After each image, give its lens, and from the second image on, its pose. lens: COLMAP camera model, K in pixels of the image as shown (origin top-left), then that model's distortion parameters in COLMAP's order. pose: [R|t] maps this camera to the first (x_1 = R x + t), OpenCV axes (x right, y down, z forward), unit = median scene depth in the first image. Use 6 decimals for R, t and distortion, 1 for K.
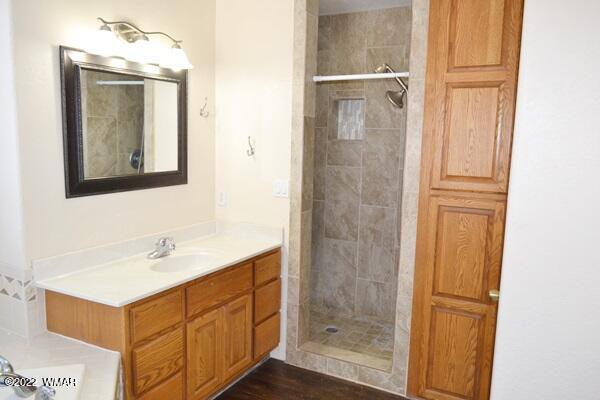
lens RADIAL K [[472.0, 0, 301.7], [0, 472.0, 204.0], [0, 0, 1]] dist [-0.018967, 0.006881]
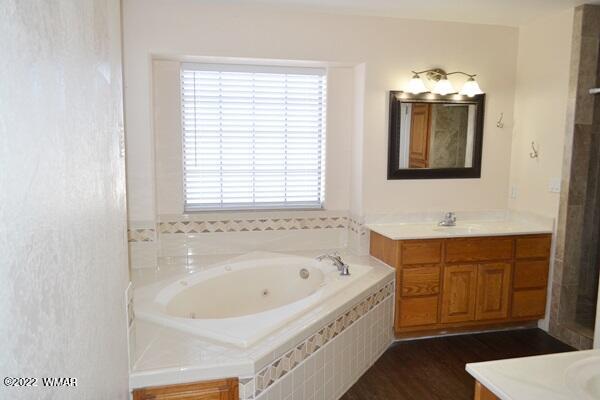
lens RADIAL K [[472.0, 0, 298.4], [0, 472.0, 200.1], [0, 0, 1]] dist [-0.018967, 0.006881]
pose [[0.659149, 0.072057, -0.748552, 0.453608], [-0.096988, 0.995231, 0.010399, 0.060189], [0.745732, 0.065746, 0.662994, -0.290110]]
